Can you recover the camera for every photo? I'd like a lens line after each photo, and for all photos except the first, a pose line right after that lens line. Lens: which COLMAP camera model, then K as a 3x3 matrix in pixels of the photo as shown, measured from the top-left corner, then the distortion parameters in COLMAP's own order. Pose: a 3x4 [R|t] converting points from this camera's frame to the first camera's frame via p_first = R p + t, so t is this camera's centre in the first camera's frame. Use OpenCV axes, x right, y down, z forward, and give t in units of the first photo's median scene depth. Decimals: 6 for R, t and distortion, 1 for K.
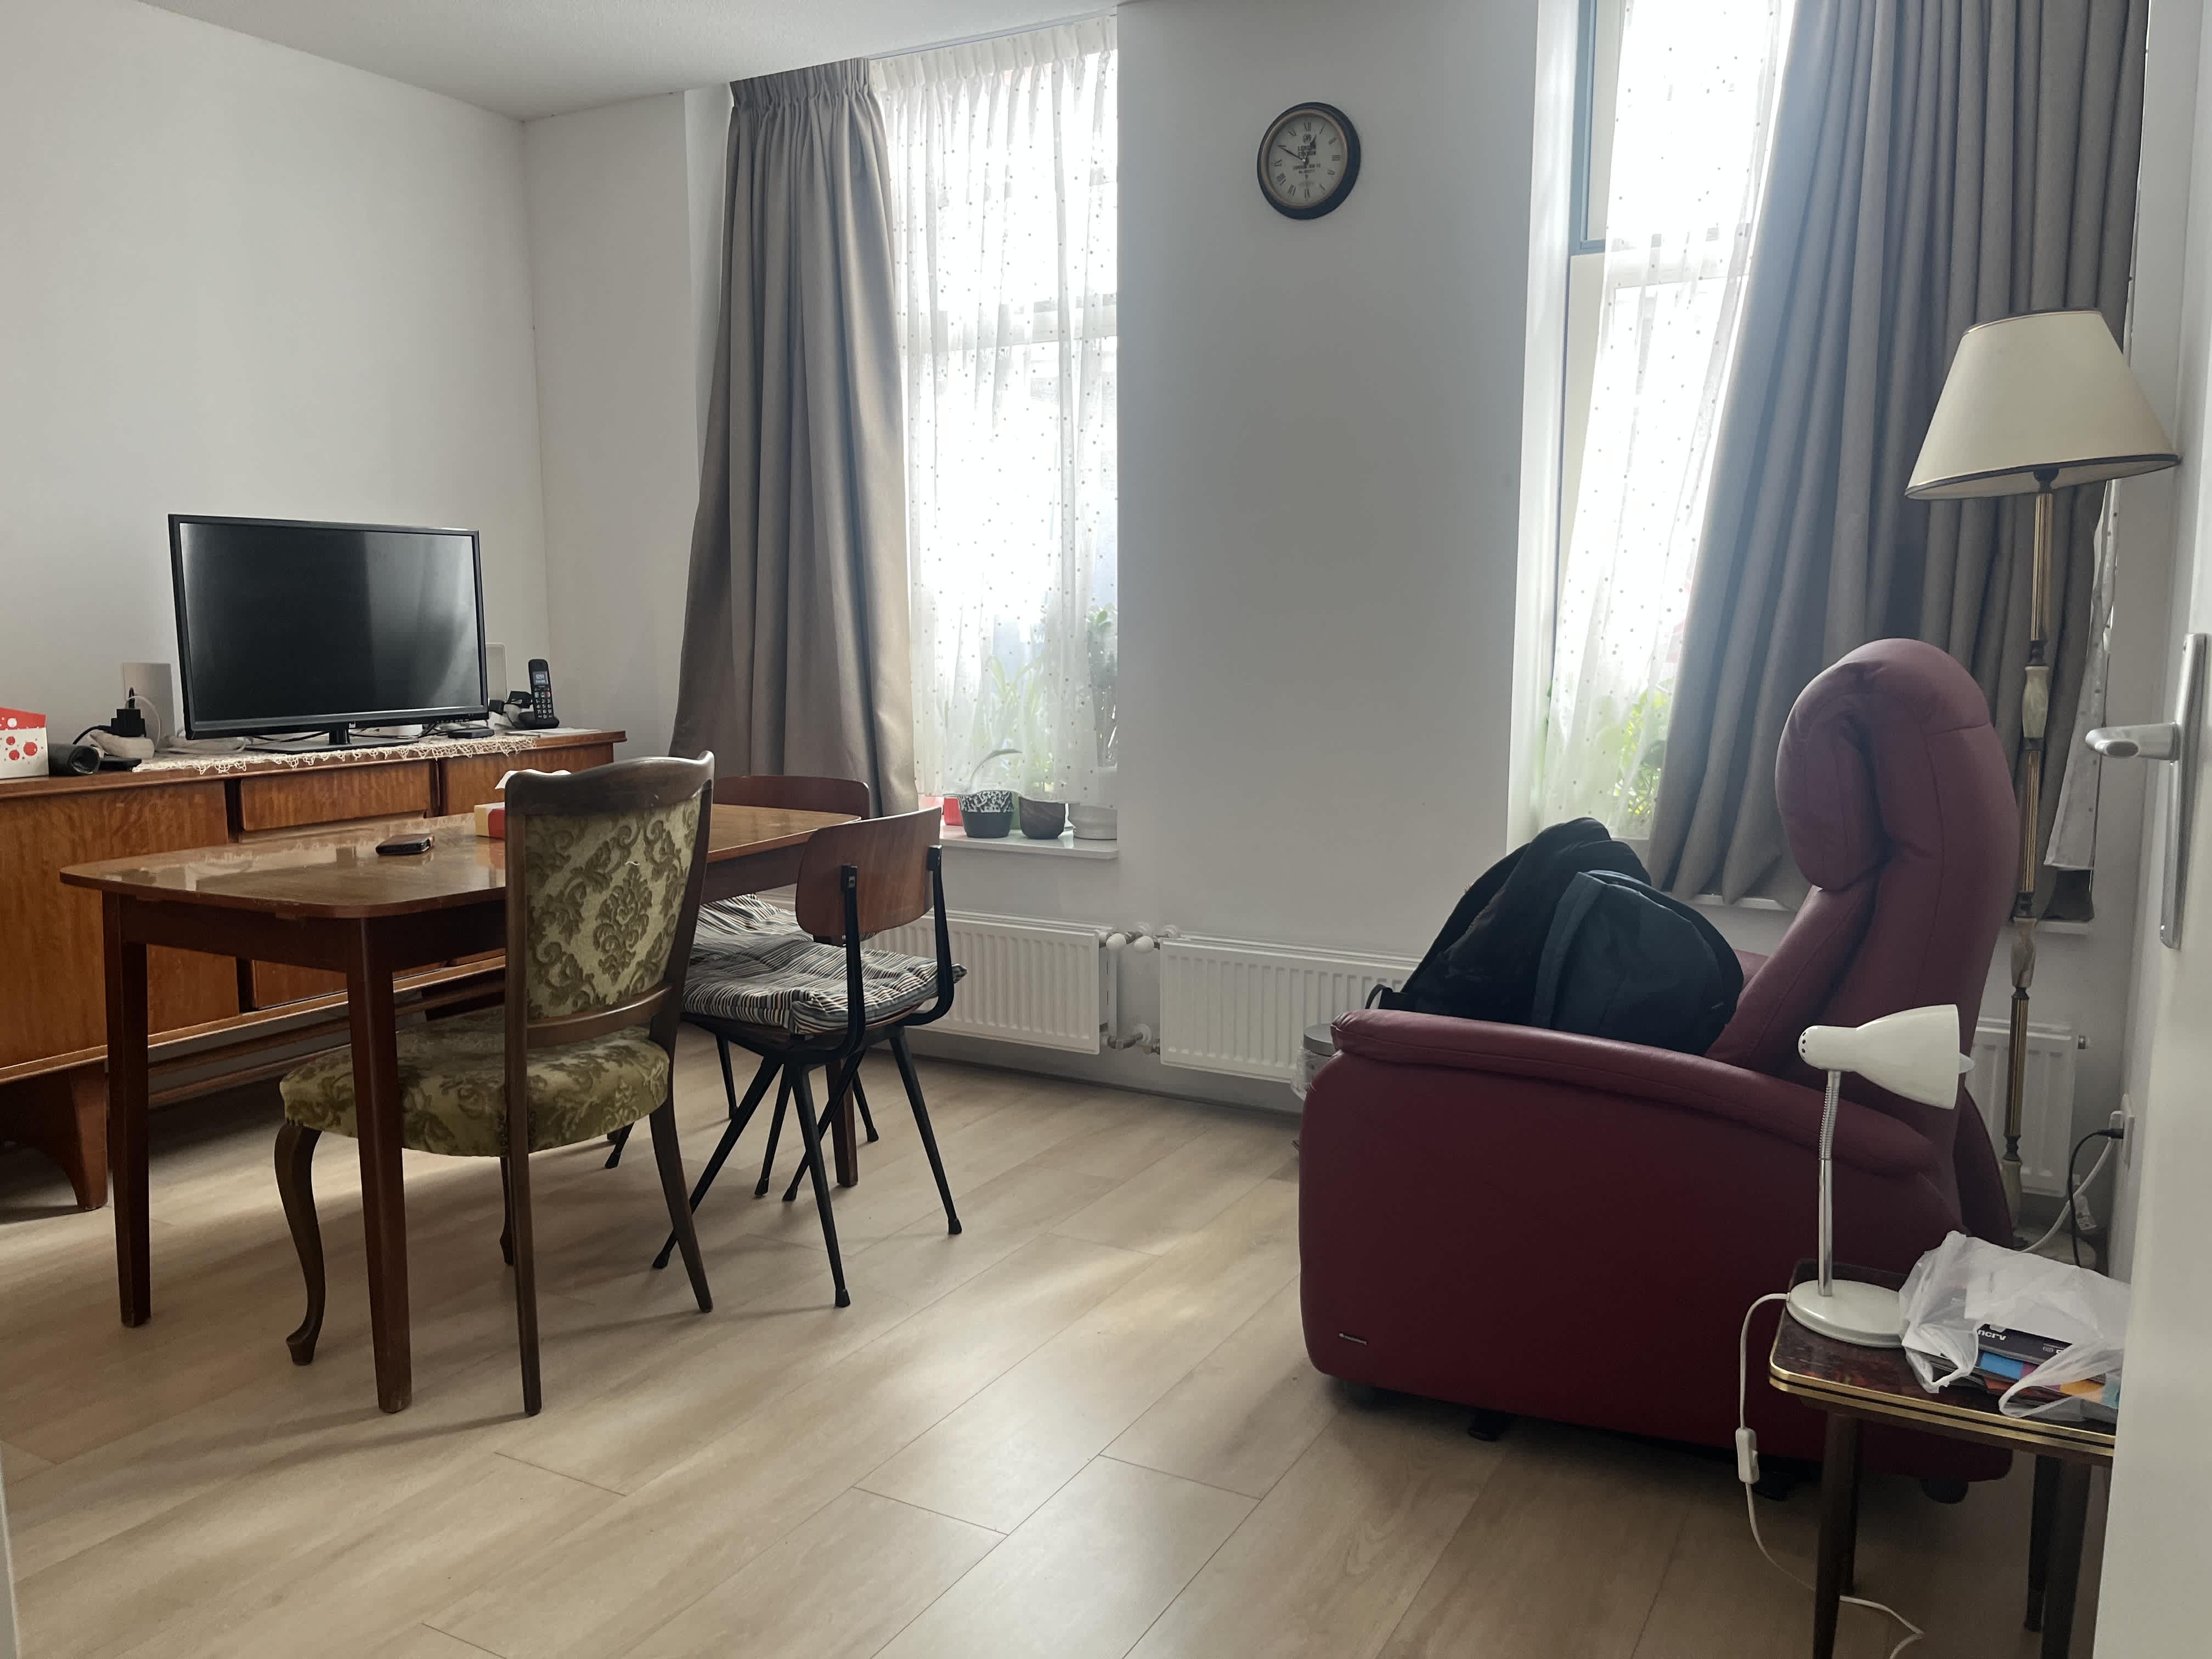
lens RADIAL K [[1673.4, 0, 1103.2], [0, 1673.4, 846.4], [0, 0, 1]] dist [0.088204, -0.115538]
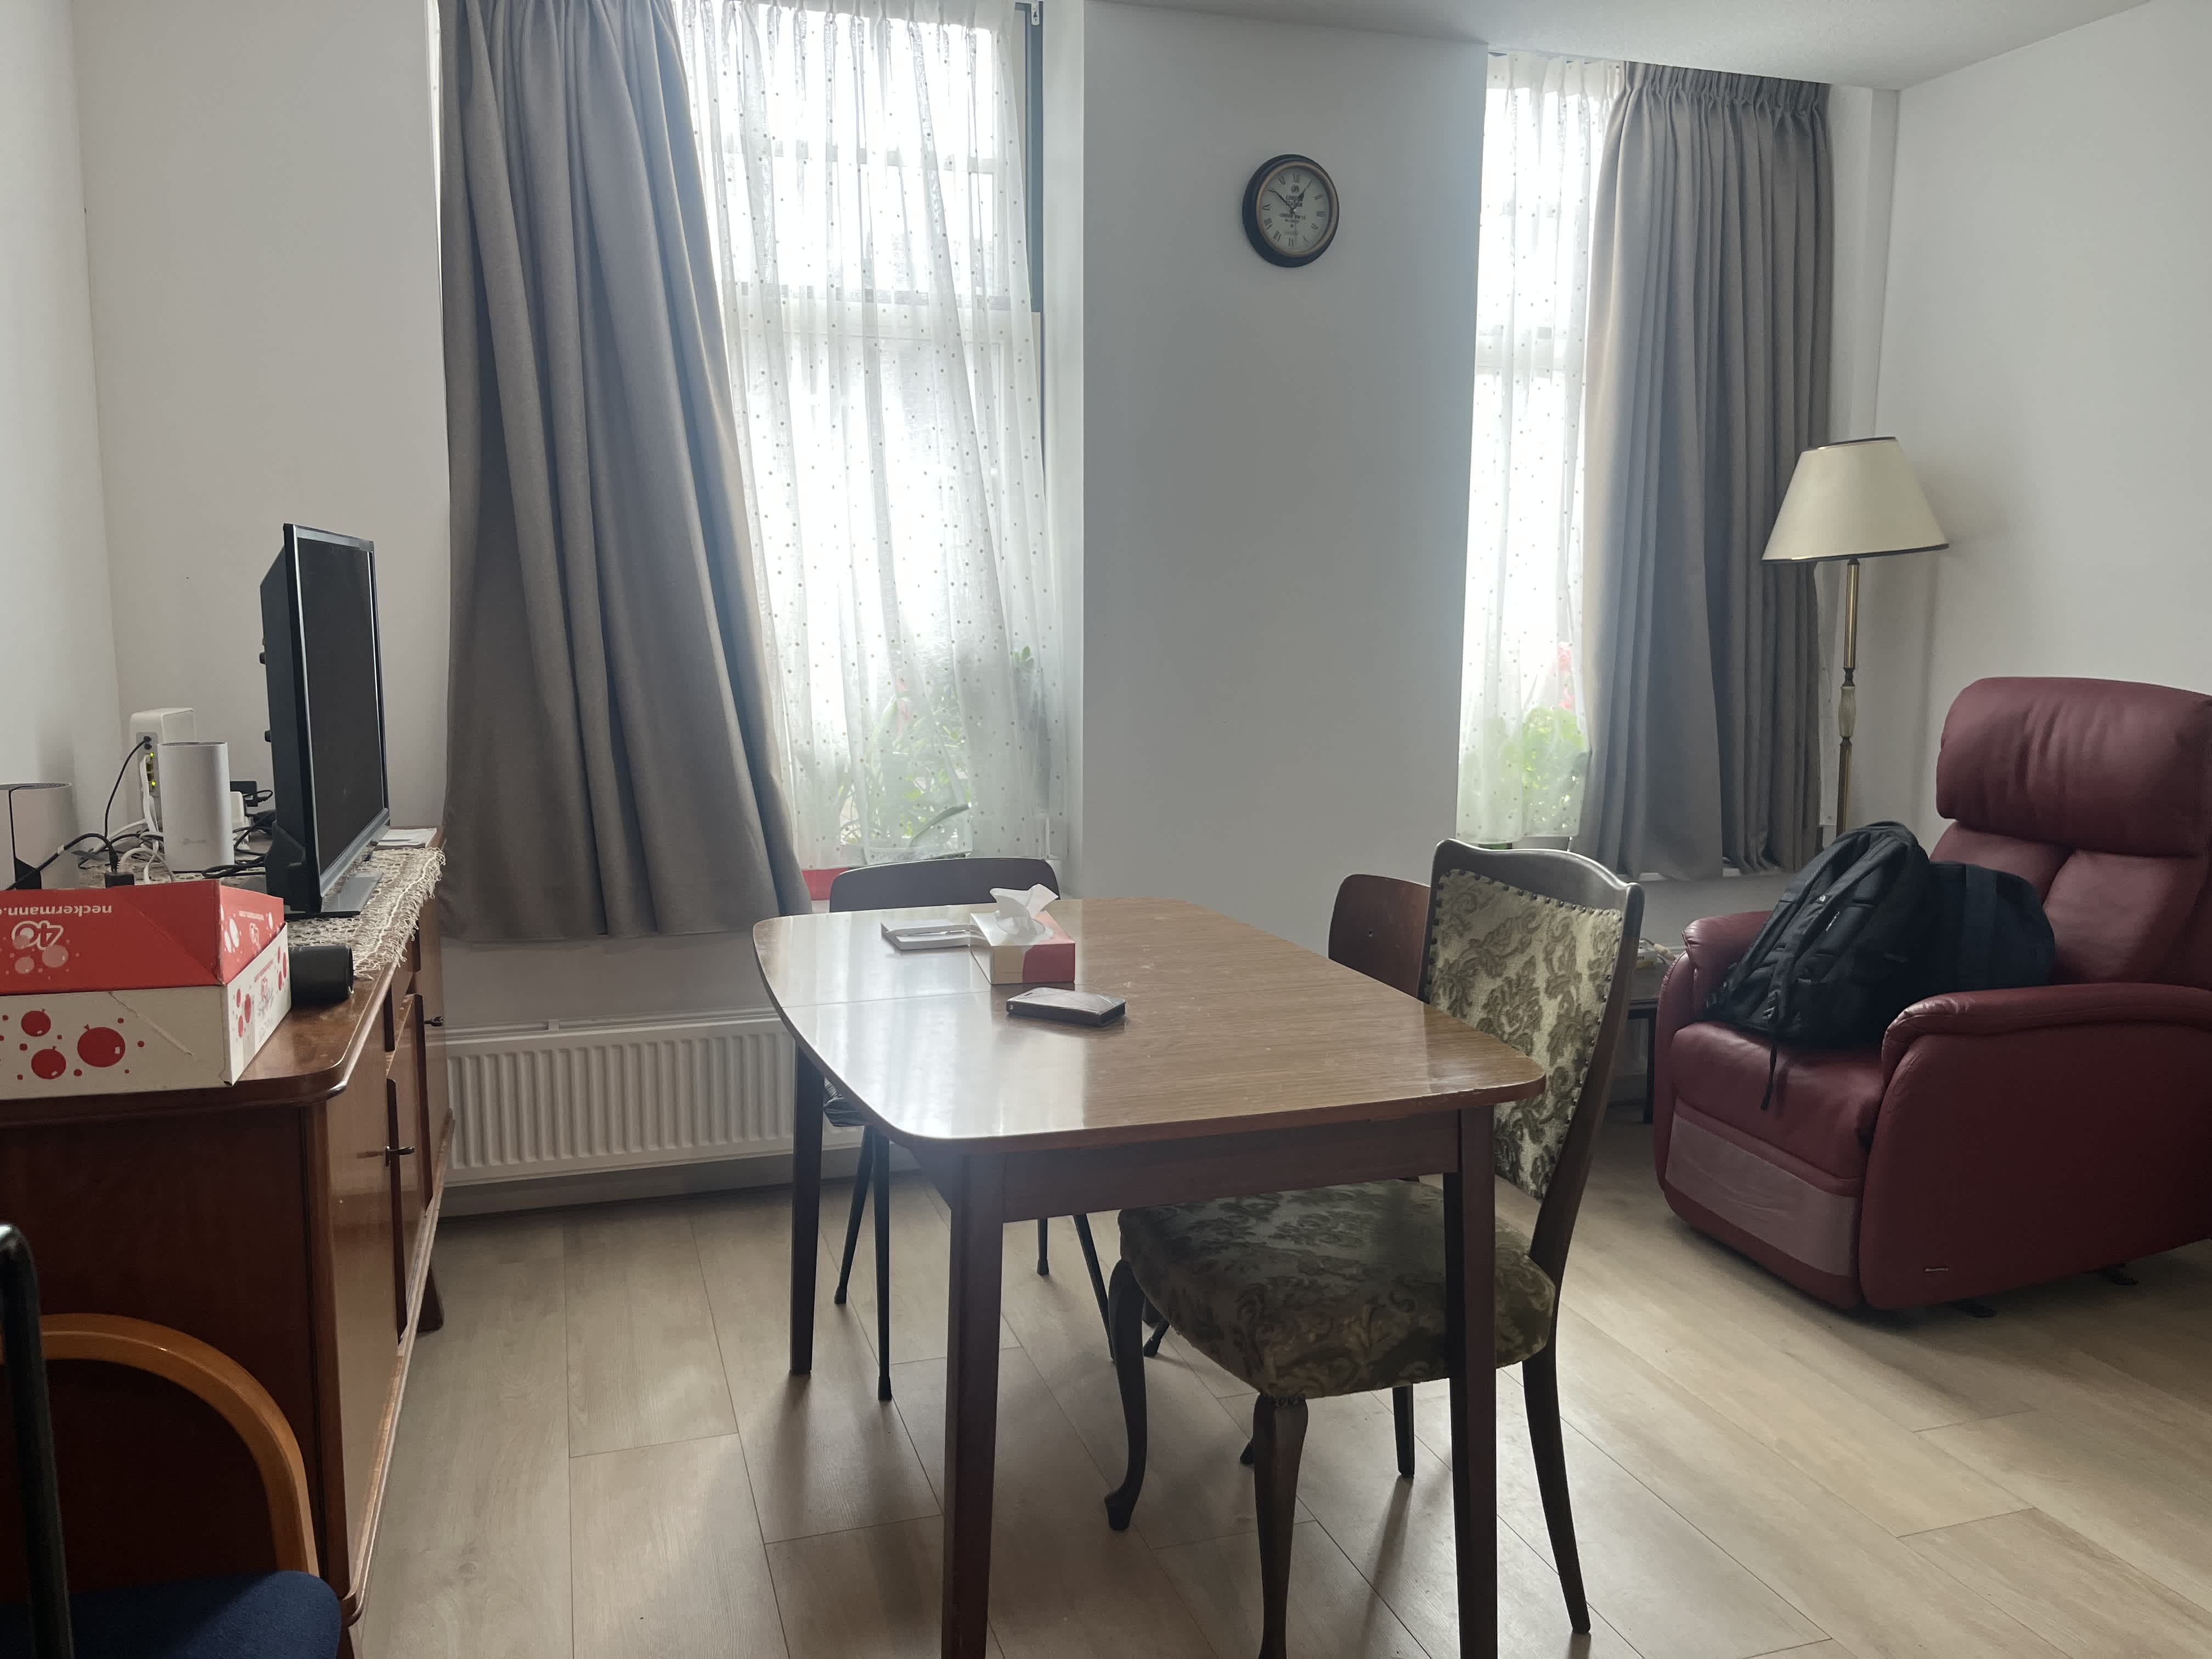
lens RADIAL K [[1673.4, 0, 1103.2], [0, 1673.4, 846.4], [0, 0, 1]] dist [0.088204, -0.115538]
pose [[0.671766, -0.105523, 0.733209, -0.749468], [0.102093, 0.993545, 0.049453, -0.086136], [-0.733695, 0.041634, 0.678202, 0.409026]]
